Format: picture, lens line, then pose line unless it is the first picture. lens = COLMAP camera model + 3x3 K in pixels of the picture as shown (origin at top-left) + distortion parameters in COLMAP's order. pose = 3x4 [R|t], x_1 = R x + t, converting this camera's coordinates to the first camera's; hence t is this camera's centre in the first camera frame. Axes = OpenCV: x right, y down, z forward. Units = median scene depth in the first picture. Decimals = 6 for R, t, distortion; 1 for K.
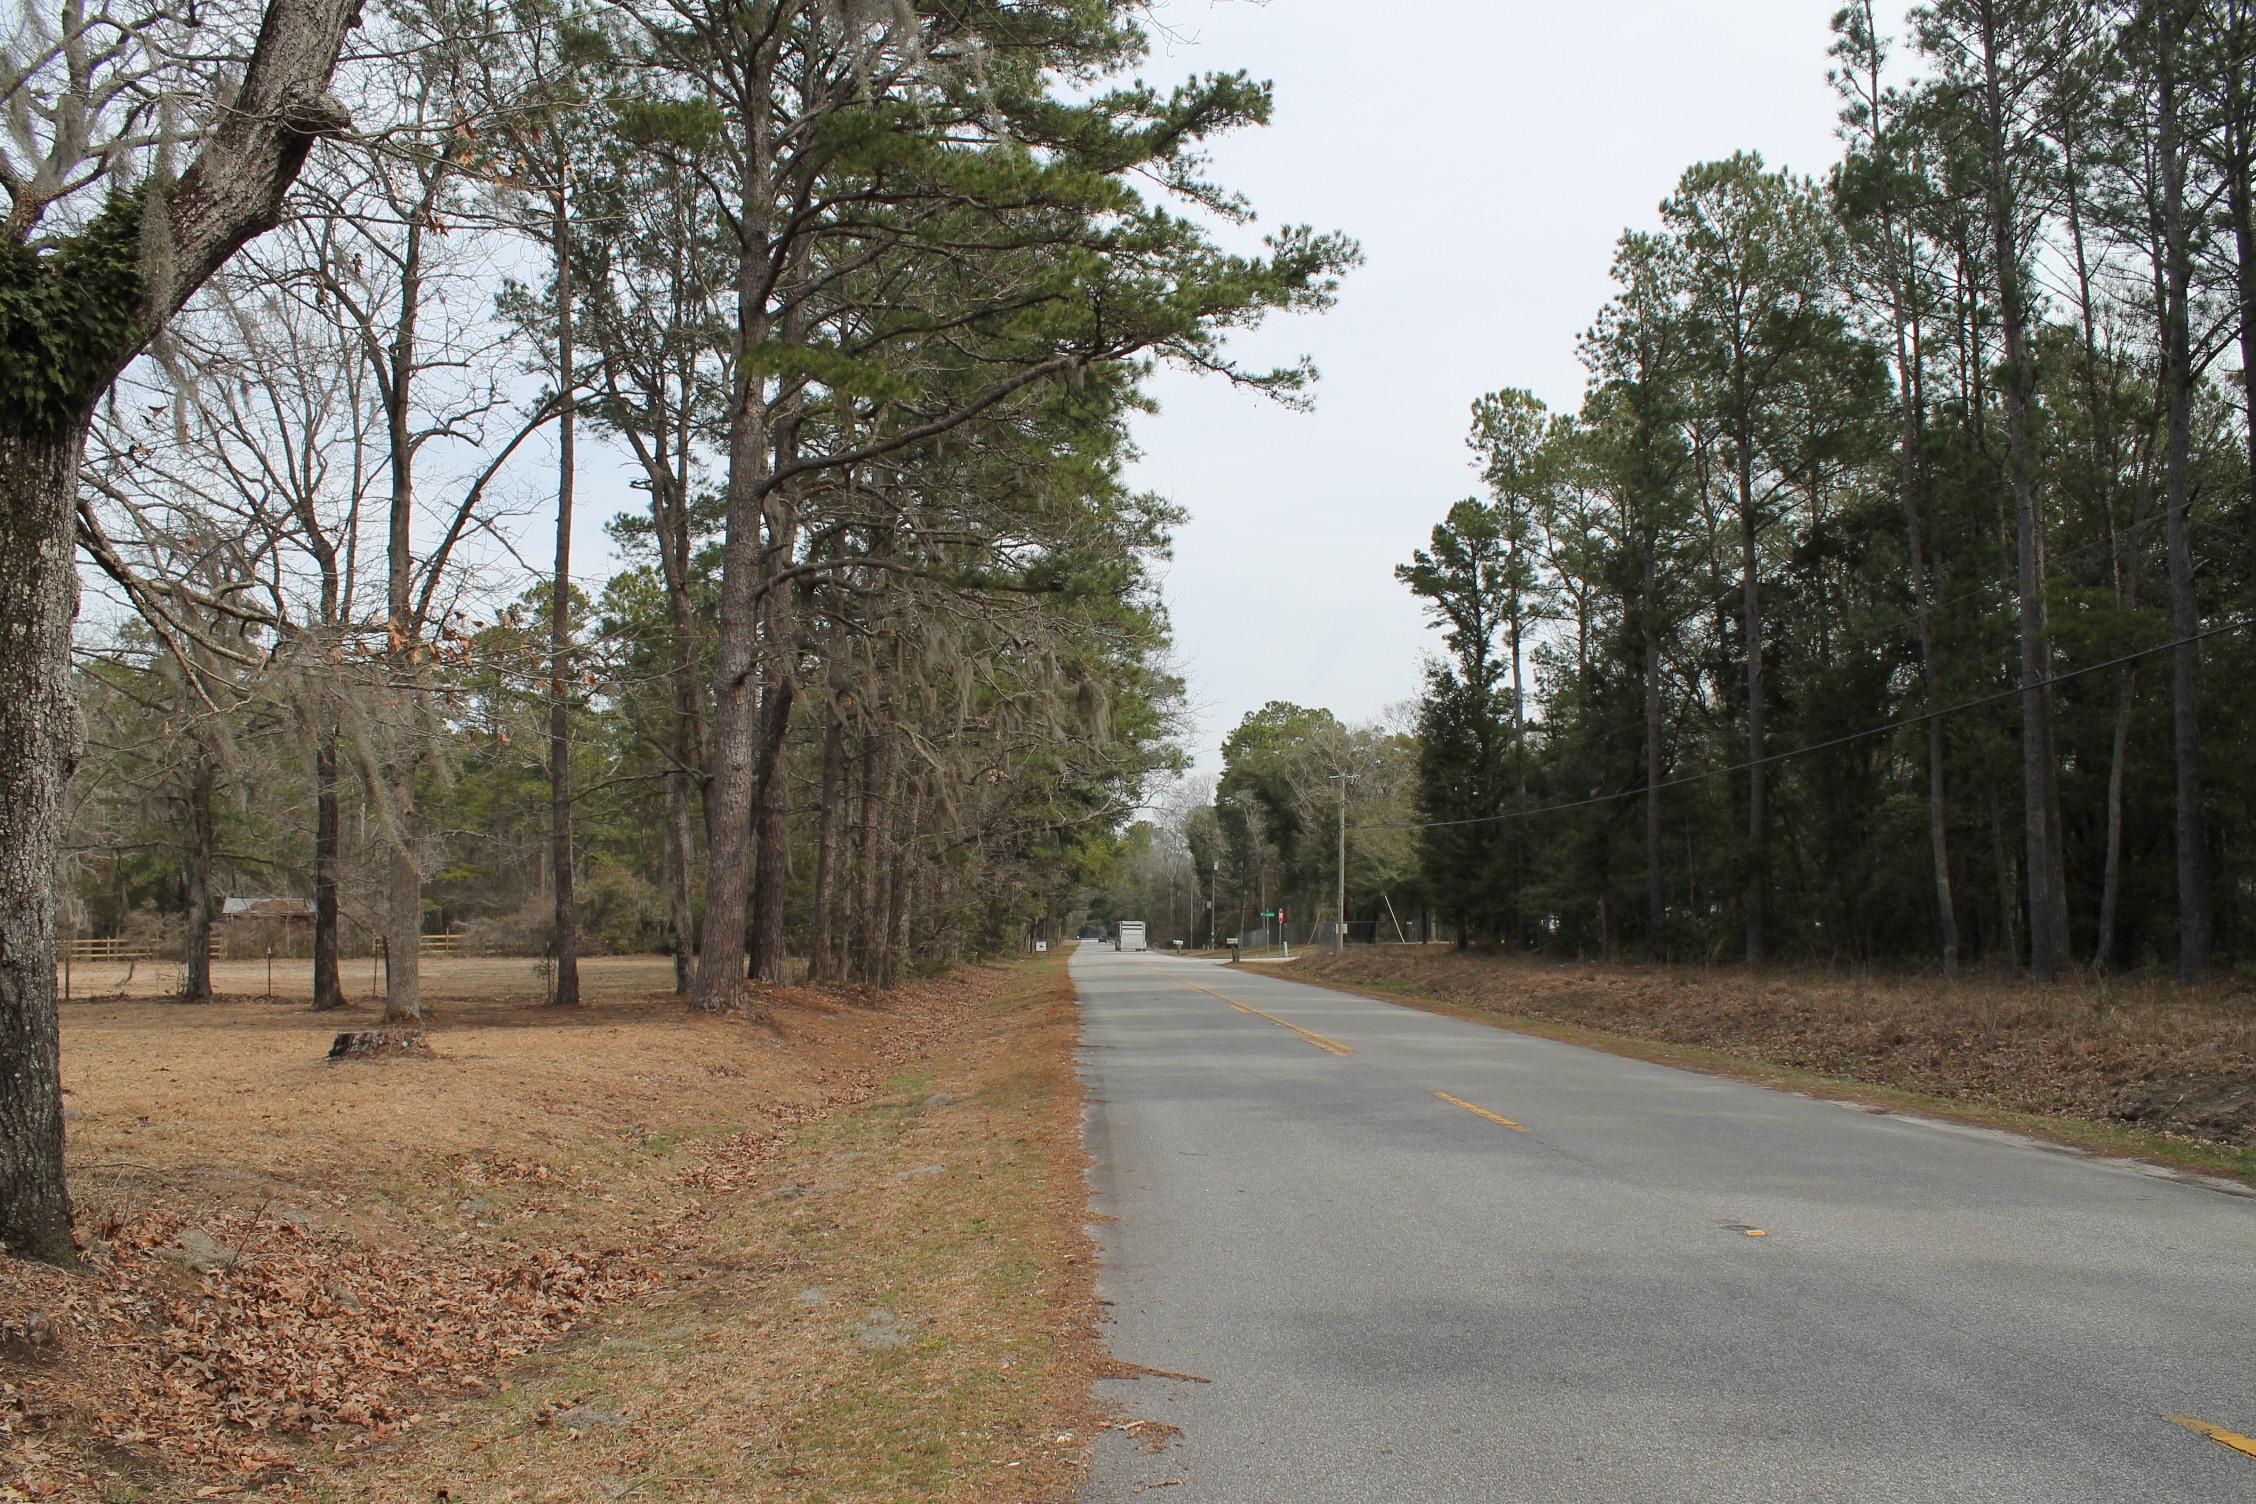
lens RADIAL K [[1929.0, 0, 1125.6], [0, 1929.0, 762.3], [0, 0, 1]] dist [-0.166492, 0.152681]
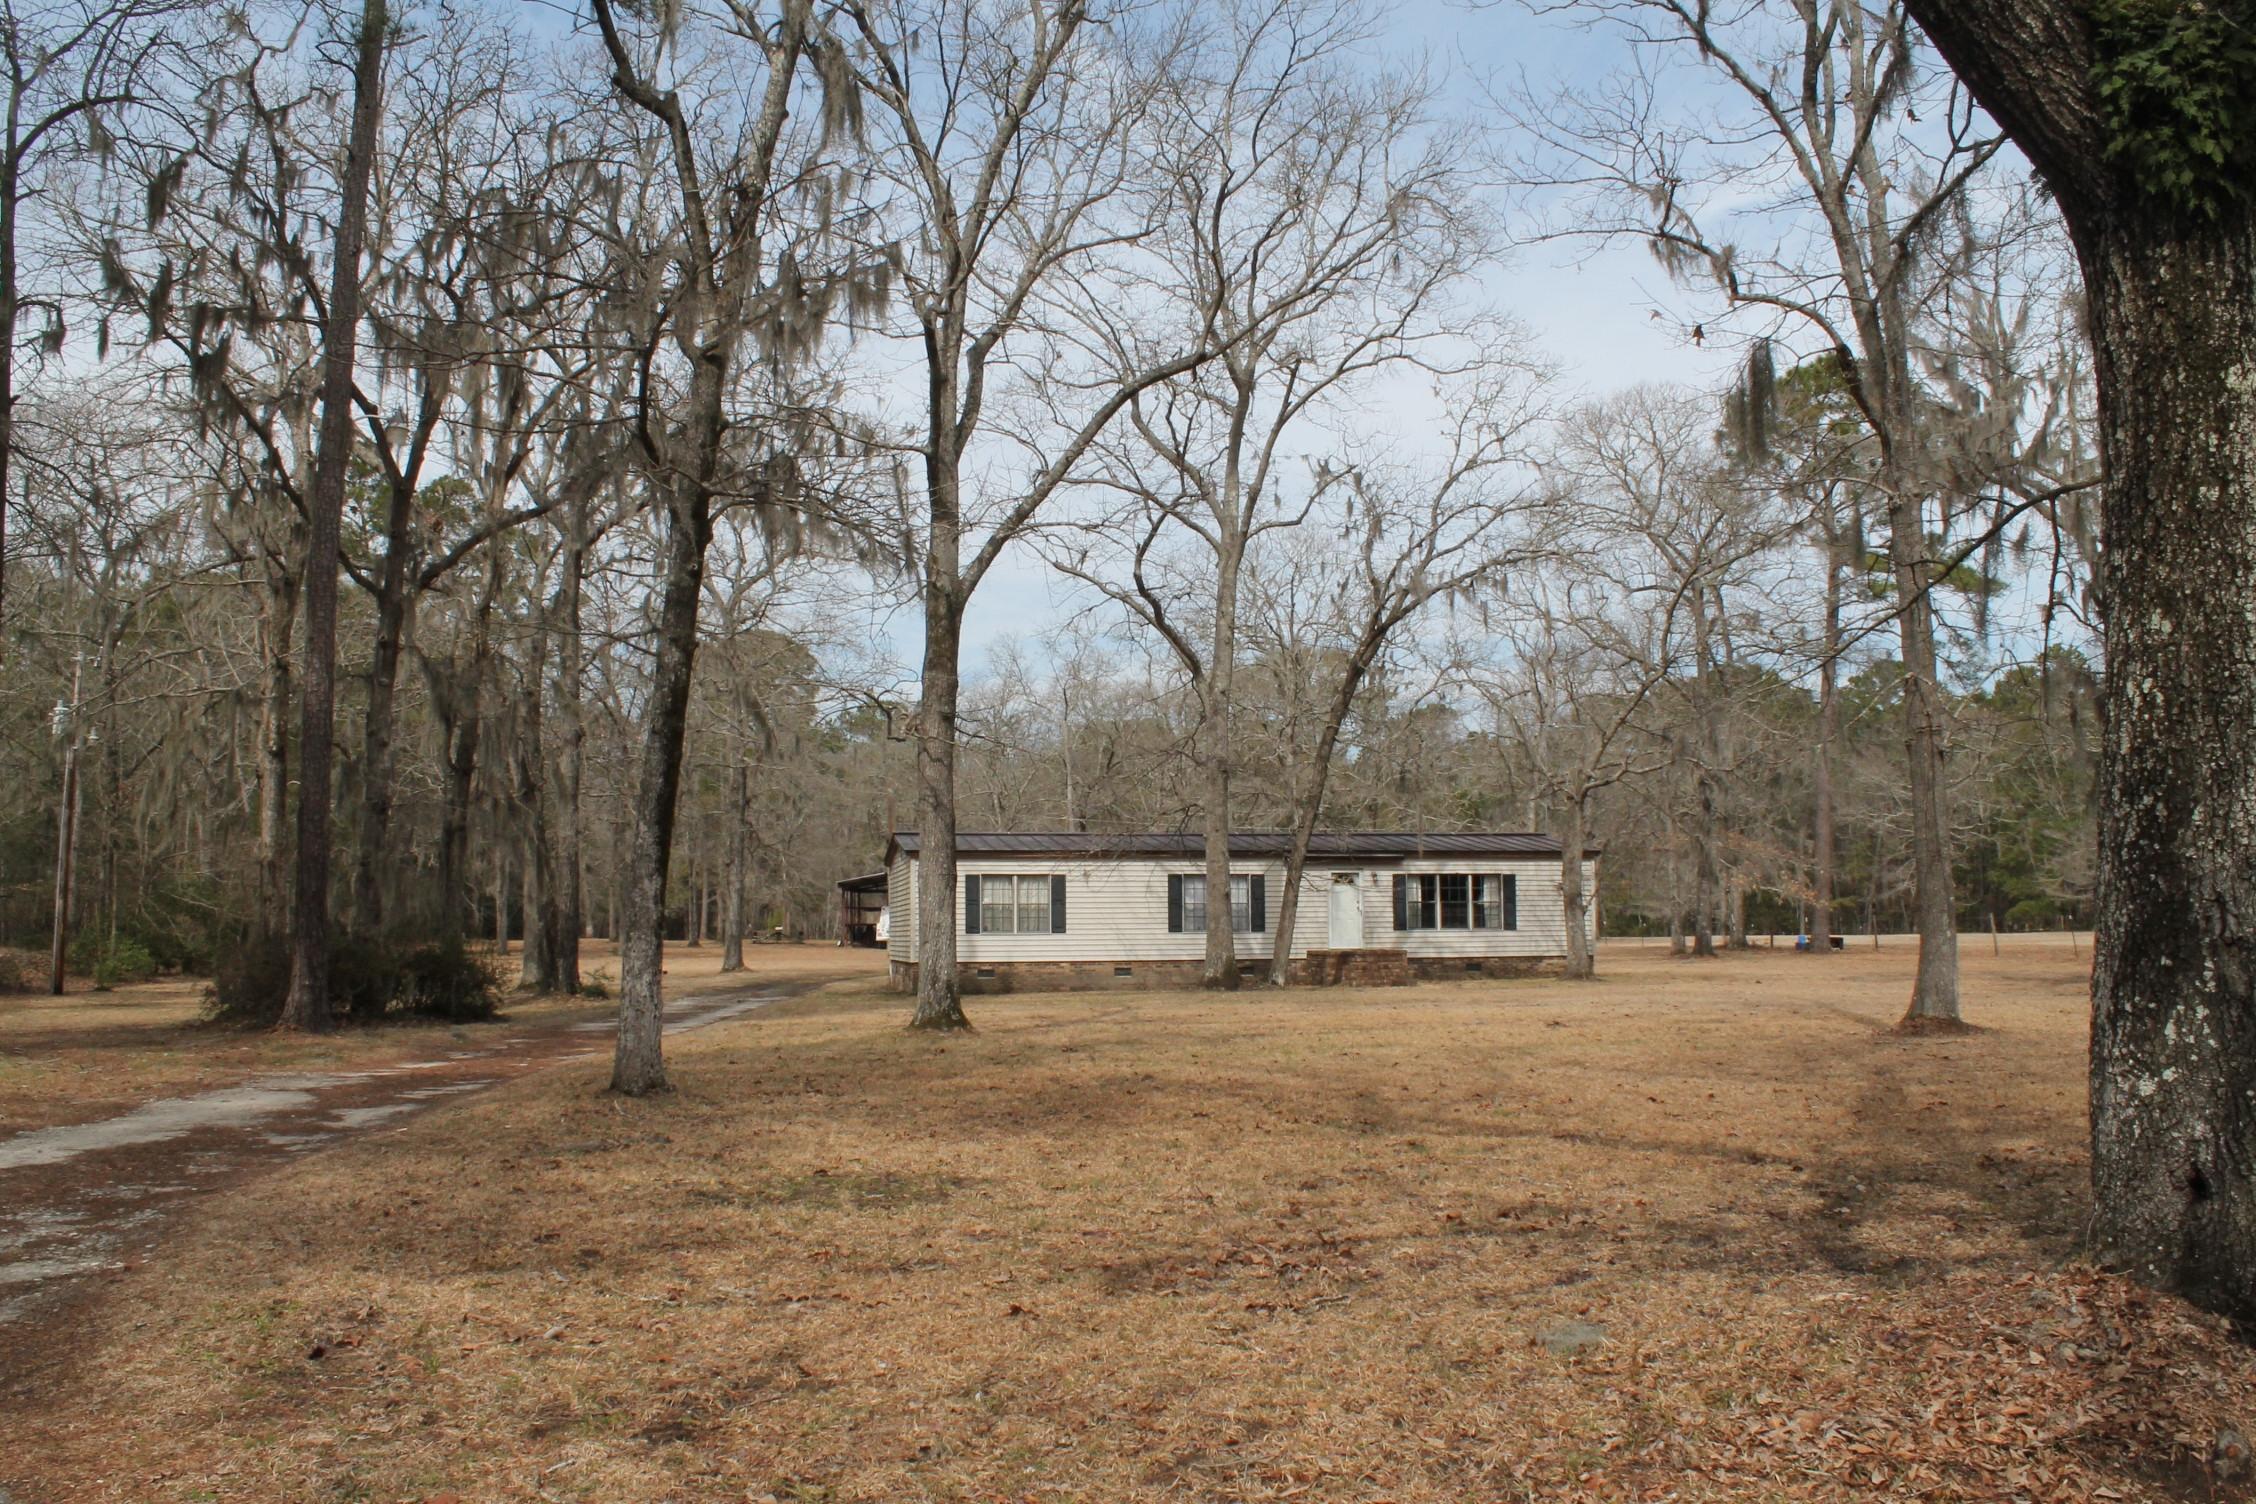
lens RADIAL K [[1929.0, 0, 1125.6], [0, 1929.0, 762.3], [0, 0, 1]] dist [-0.166492, 0.152681]
pose [[0.241717, -0.065878, -0.968108, 0.012294], [0.088051, 0.995066, -0.045728, 0.031384], [0.966344, -0.074190, 0.246325, 0.381592]]
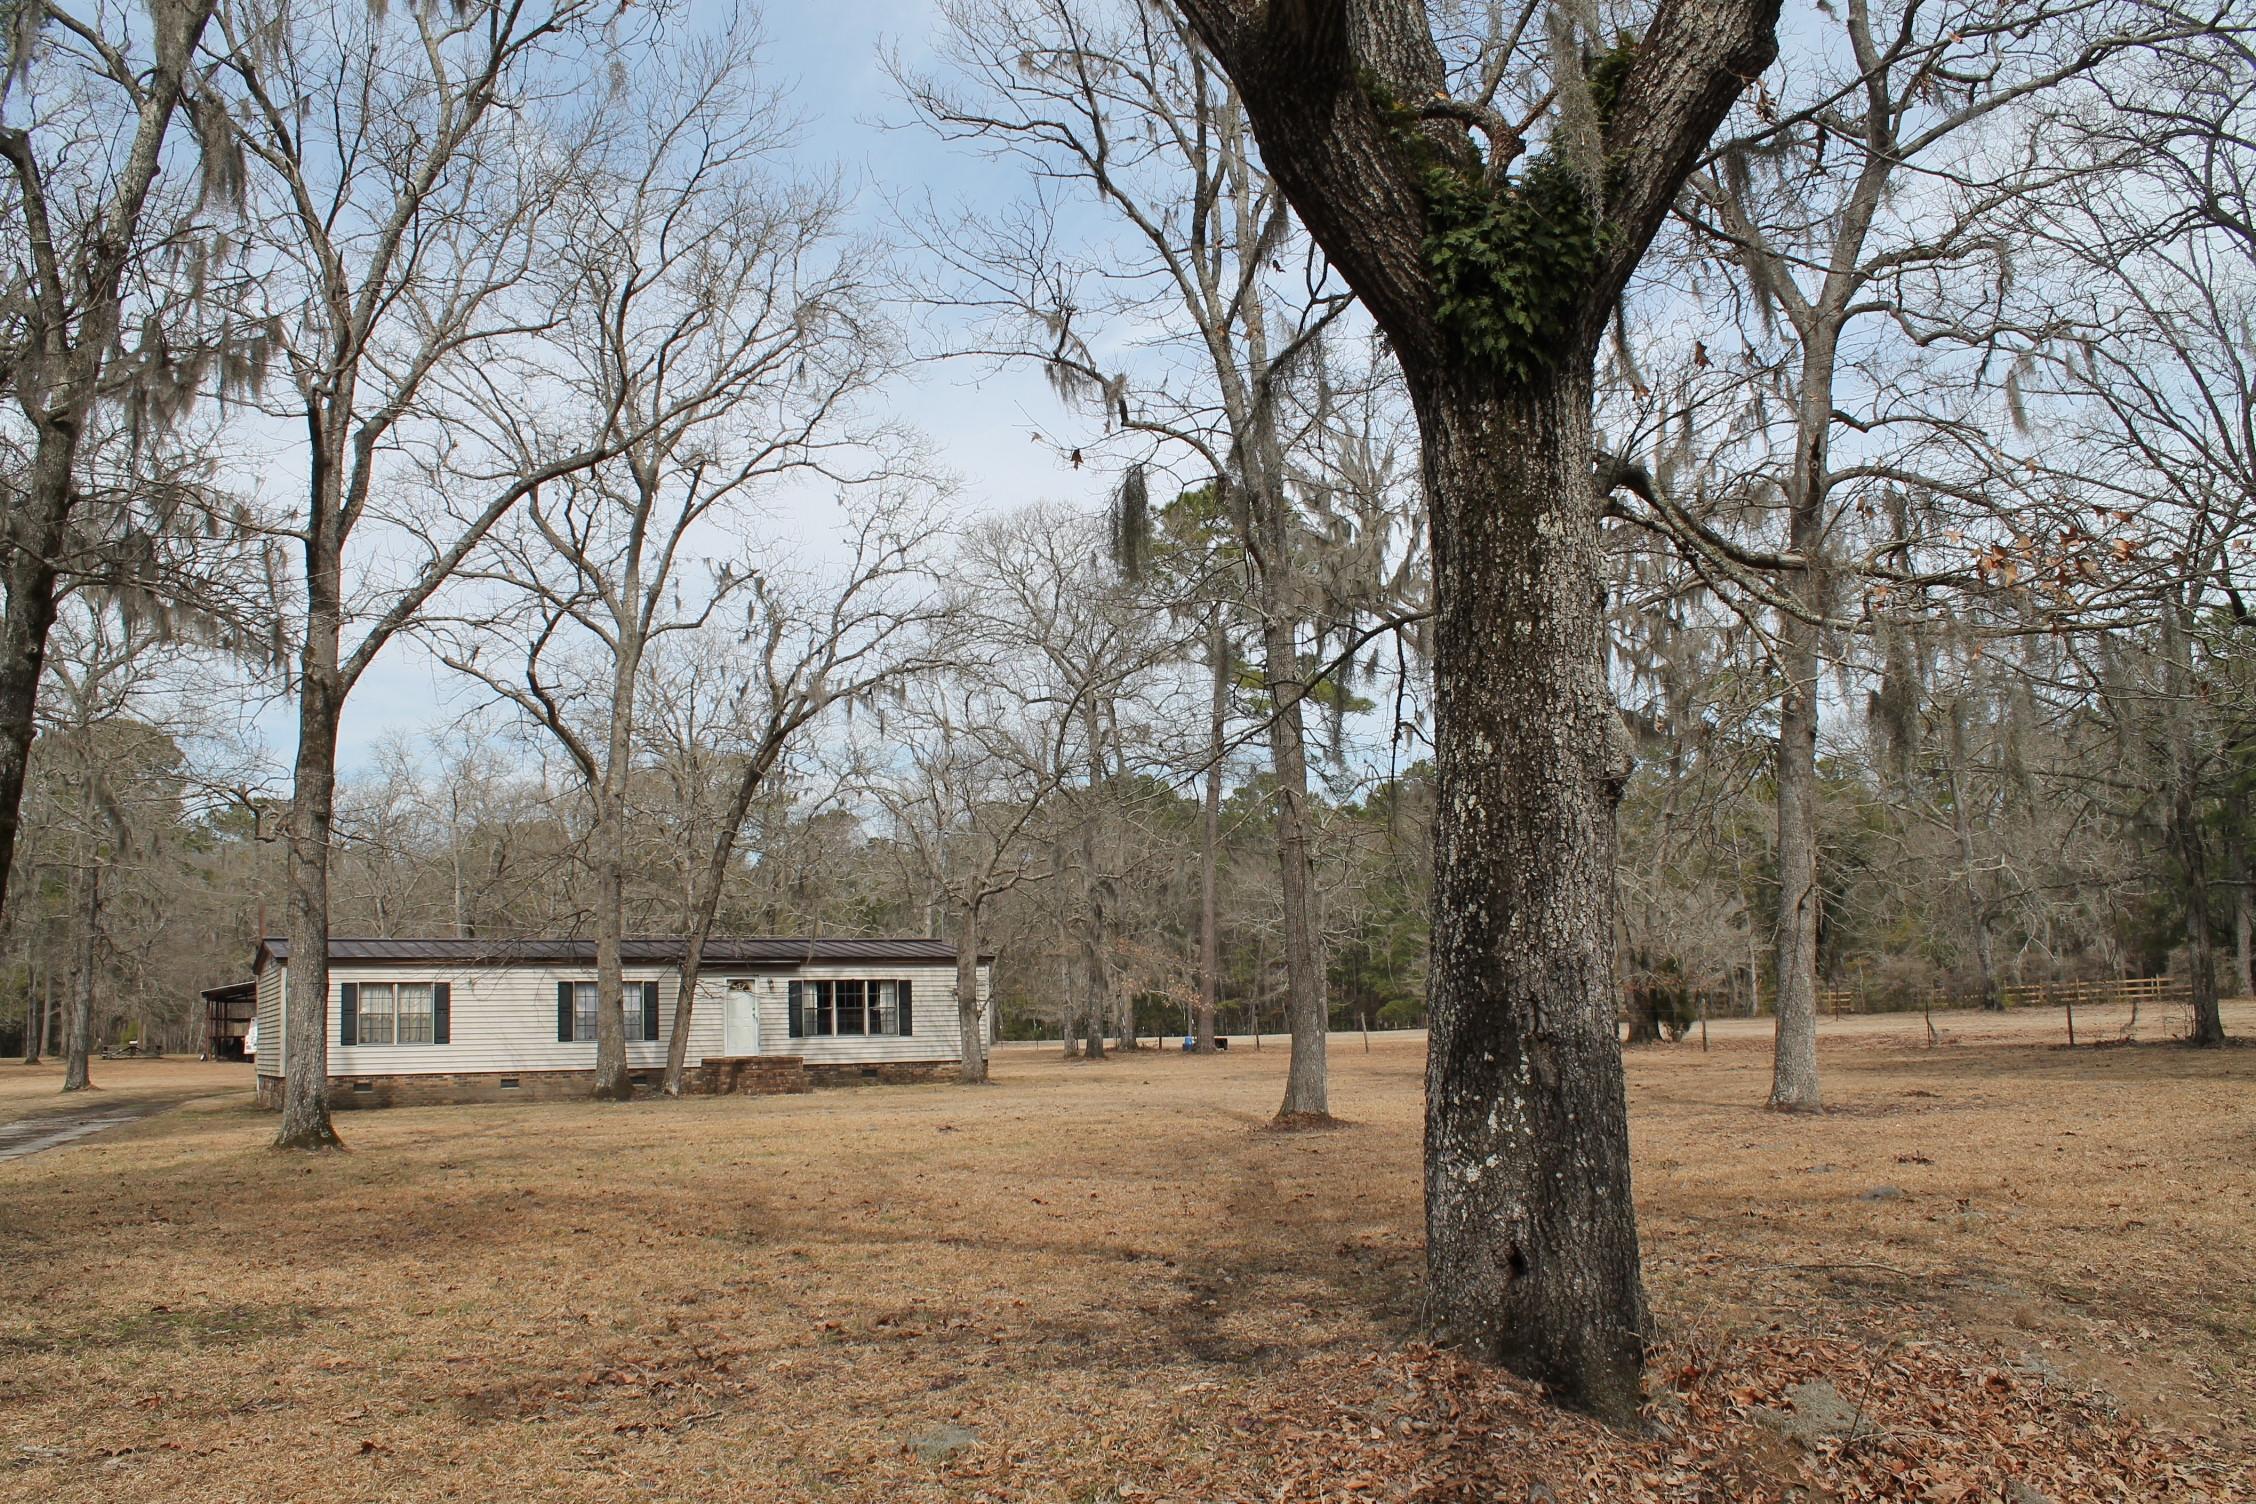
lens RADIAL K [[1929.0, 0, 1125.6], [0, 1929.0, 762.3], [0, 0, 1]] dist [-0.166492, 0.152681]
pose [[0.520127, -0.110680, -0.846887, 0.022023], [0.093797, 0.992972, -0.072166, 0.031680], [0.848923, -0.041900, 0.526854, 0.396769]]
